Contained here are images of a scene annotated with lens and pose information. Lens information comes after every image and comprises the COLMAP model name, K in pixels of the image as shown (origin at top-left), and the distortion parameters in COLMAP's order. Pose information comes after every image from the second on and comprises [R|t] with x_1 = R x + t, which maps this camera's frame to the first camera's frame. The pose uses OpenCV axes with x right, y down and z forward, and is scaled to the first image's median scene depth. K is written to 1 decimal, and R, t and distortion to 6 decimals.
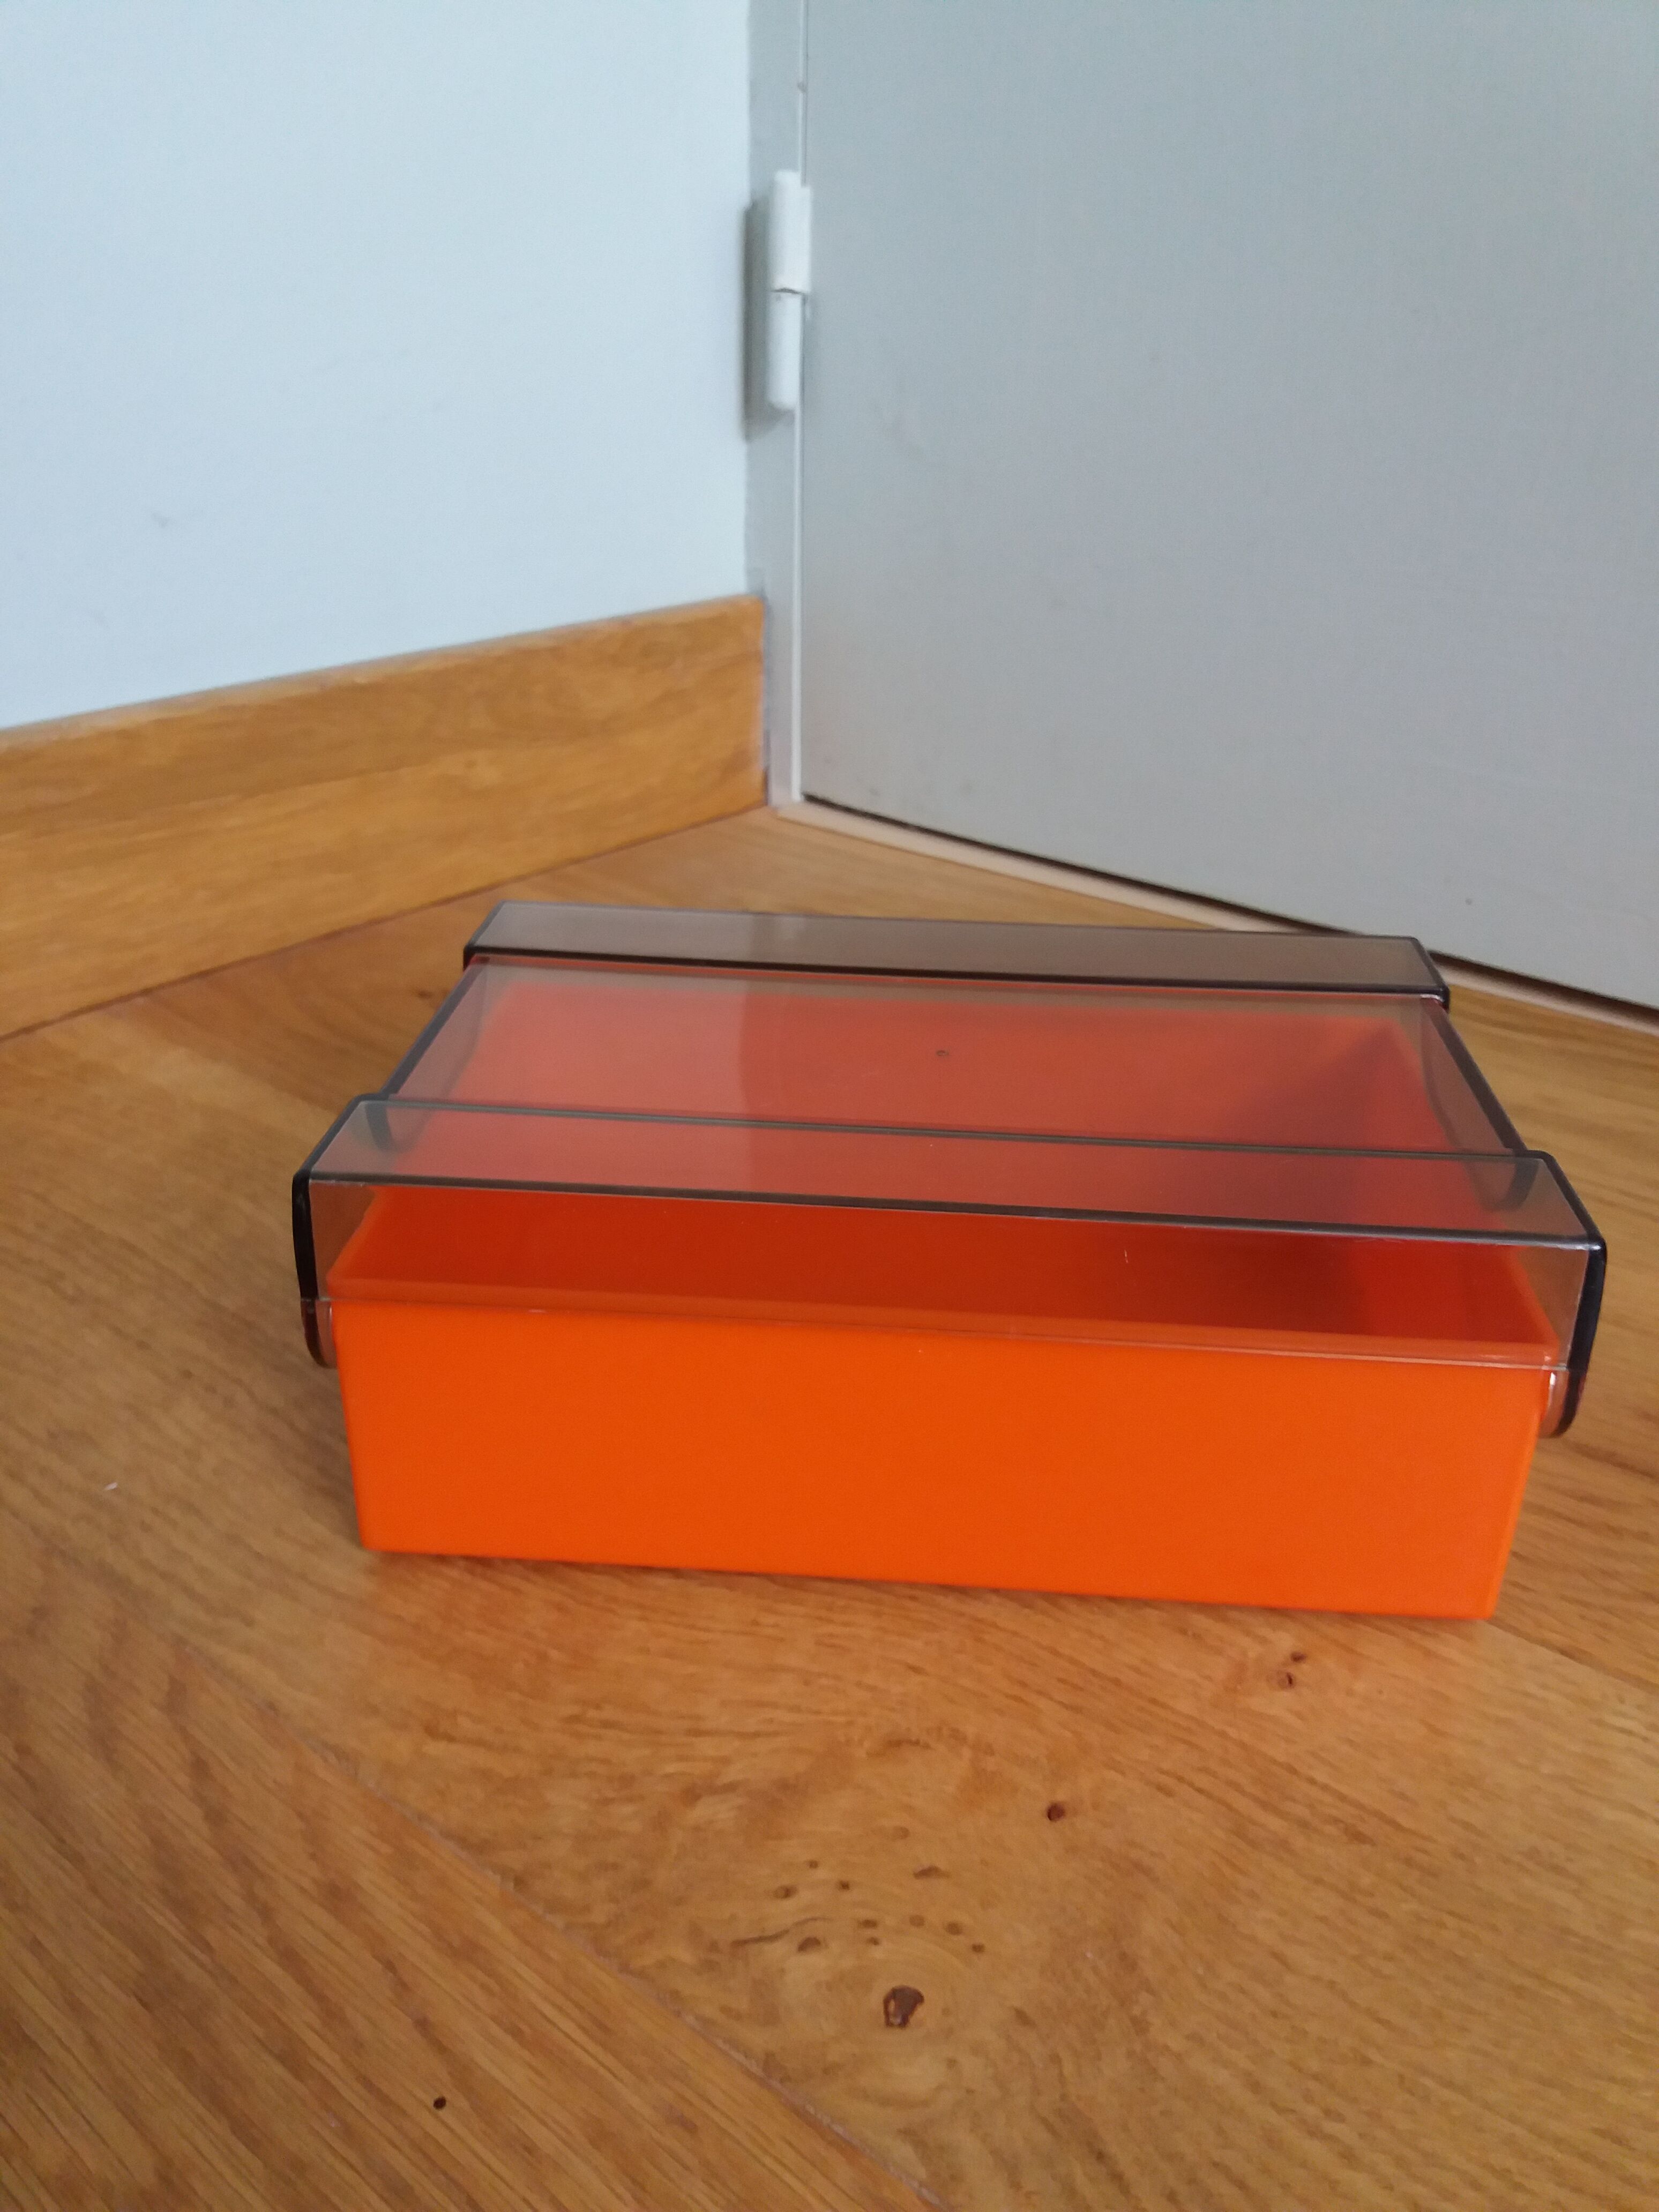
lens RADIAL K [[1851.9, 0, 831.1], [0, 1851.9, 1101.5], [0, 0, 1]] dist [0.015887, -0.041632]
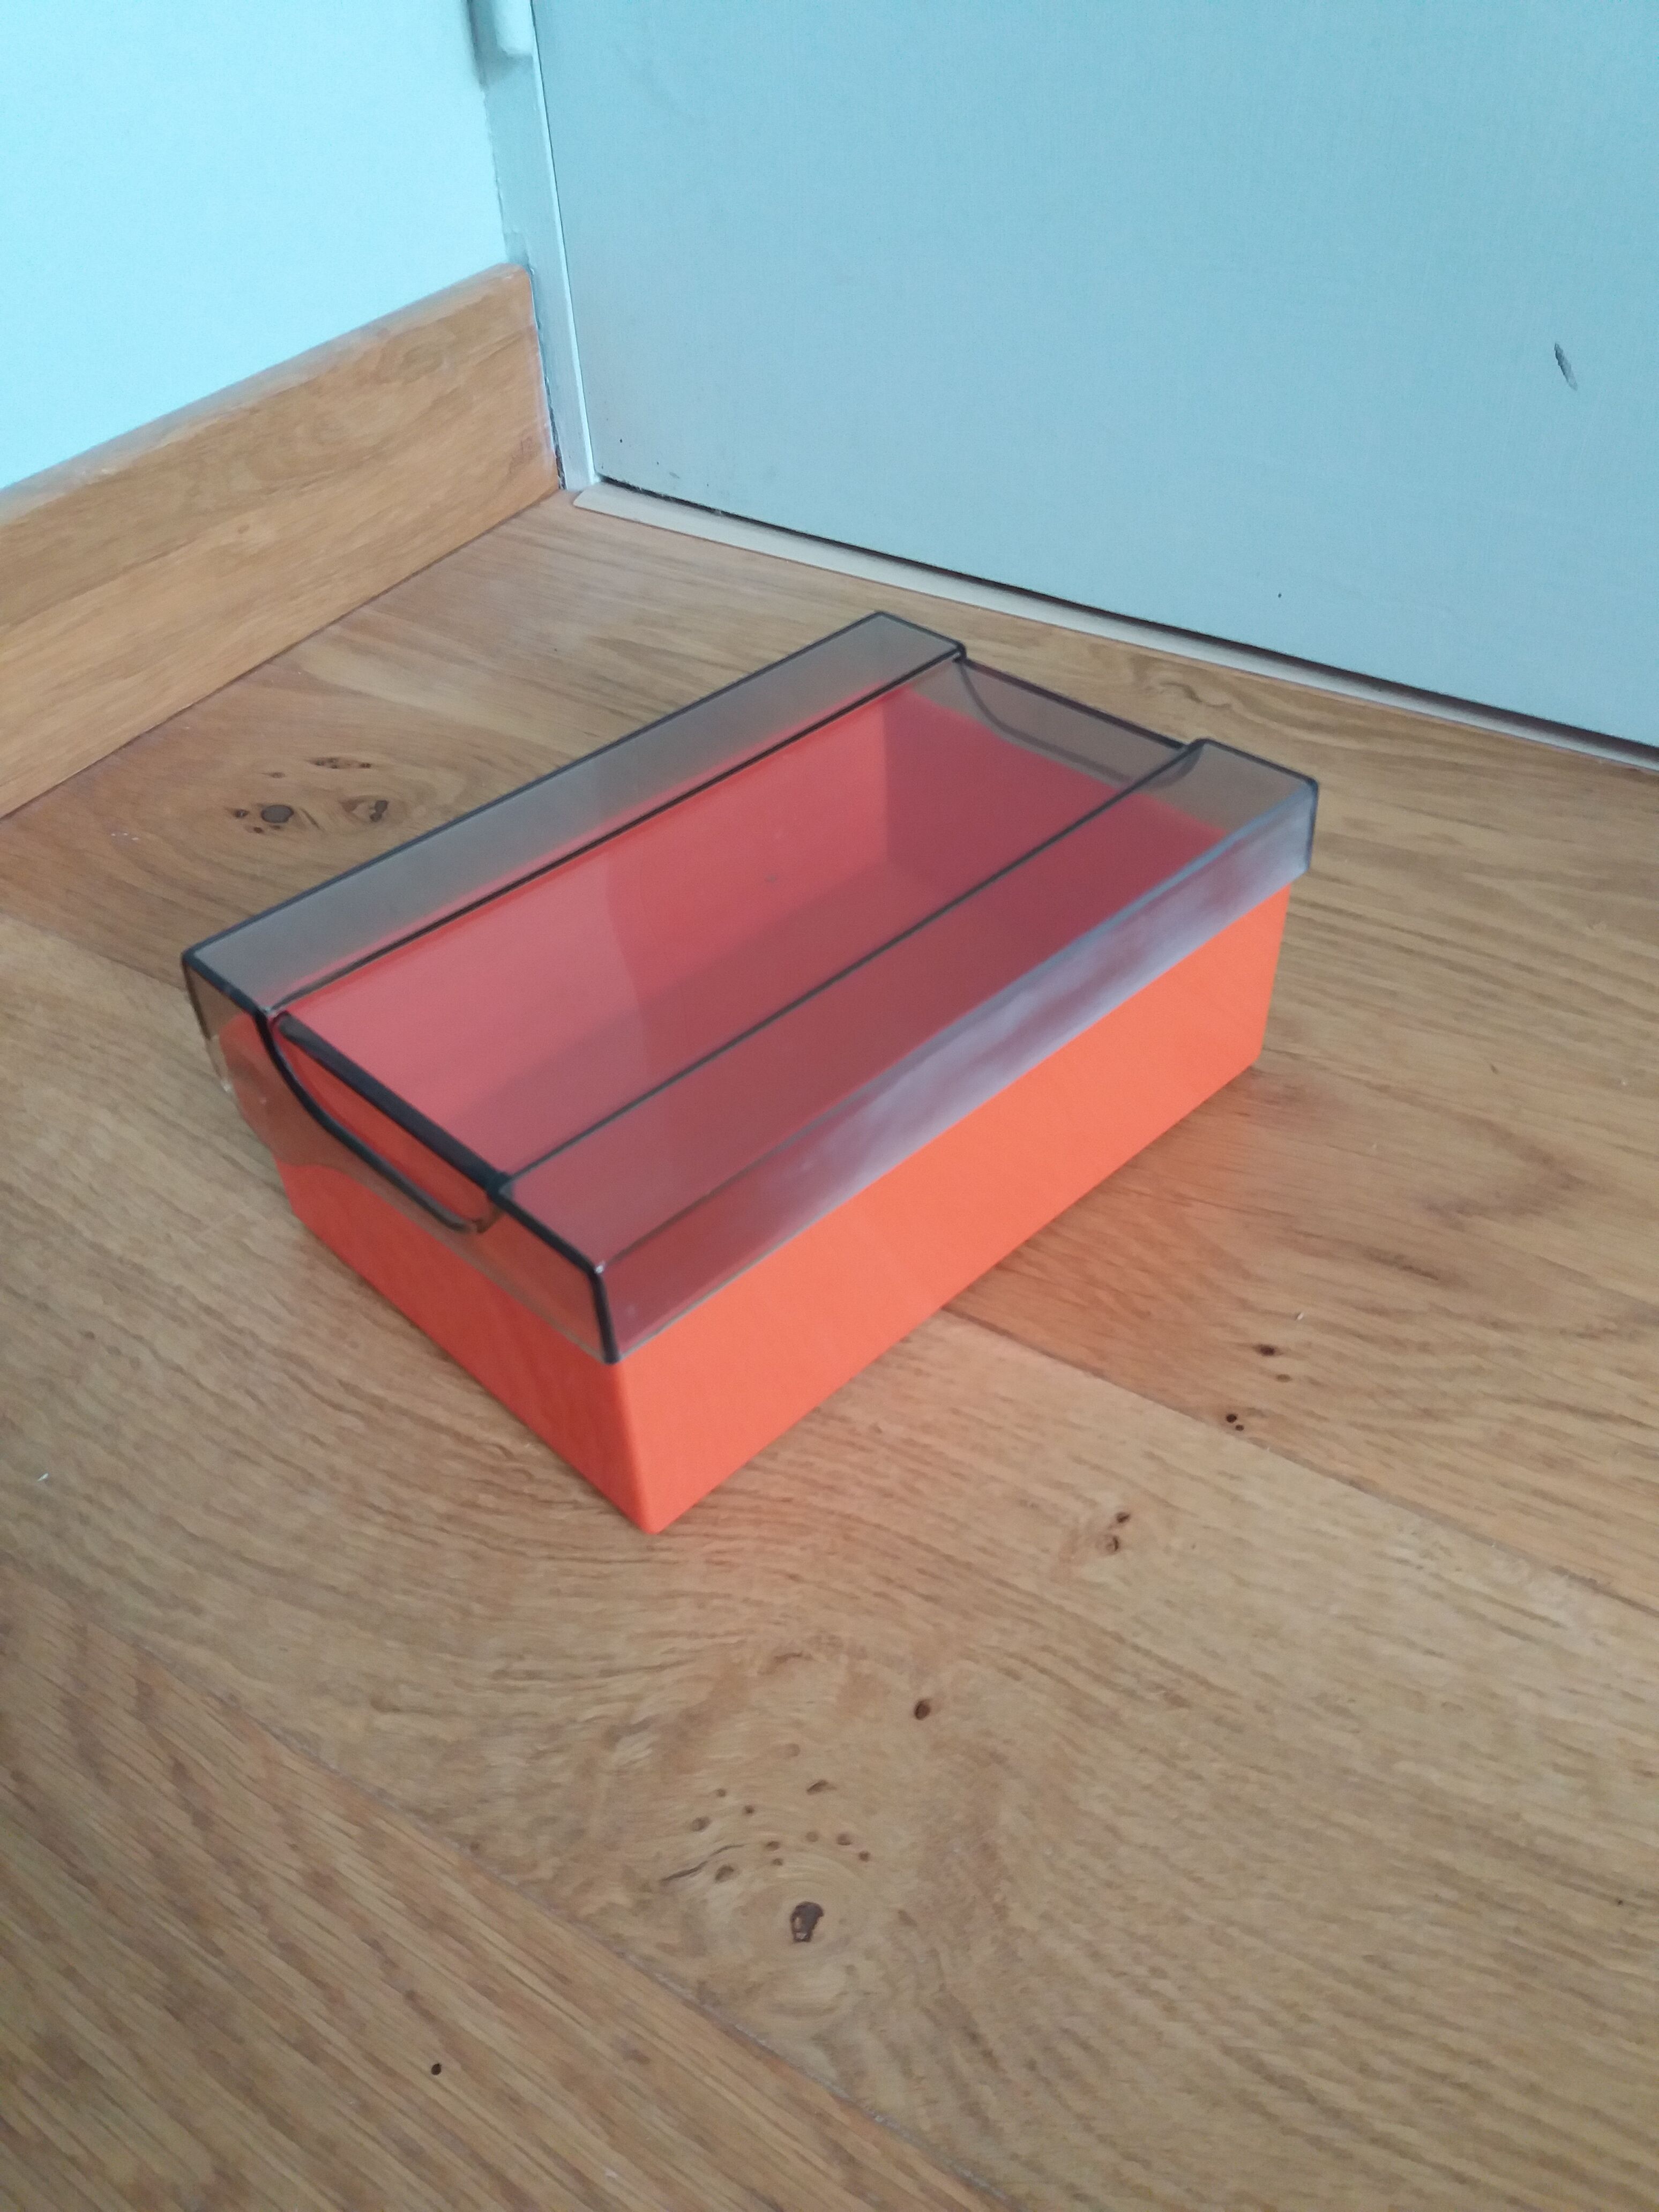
lens RADIAL K [[1851.9, 0, 821.4], [0, 1851.9, 1073.3], [0, 0, 1]] dist [0.015887, -0.041632]
pose [[0.991686, -0.121579, 0.042154, 0.058910], [0.105869, 0.957084, 0.269780, -0.334701], [-0.073145, -0.263074, 0.961999, -0.017465]]
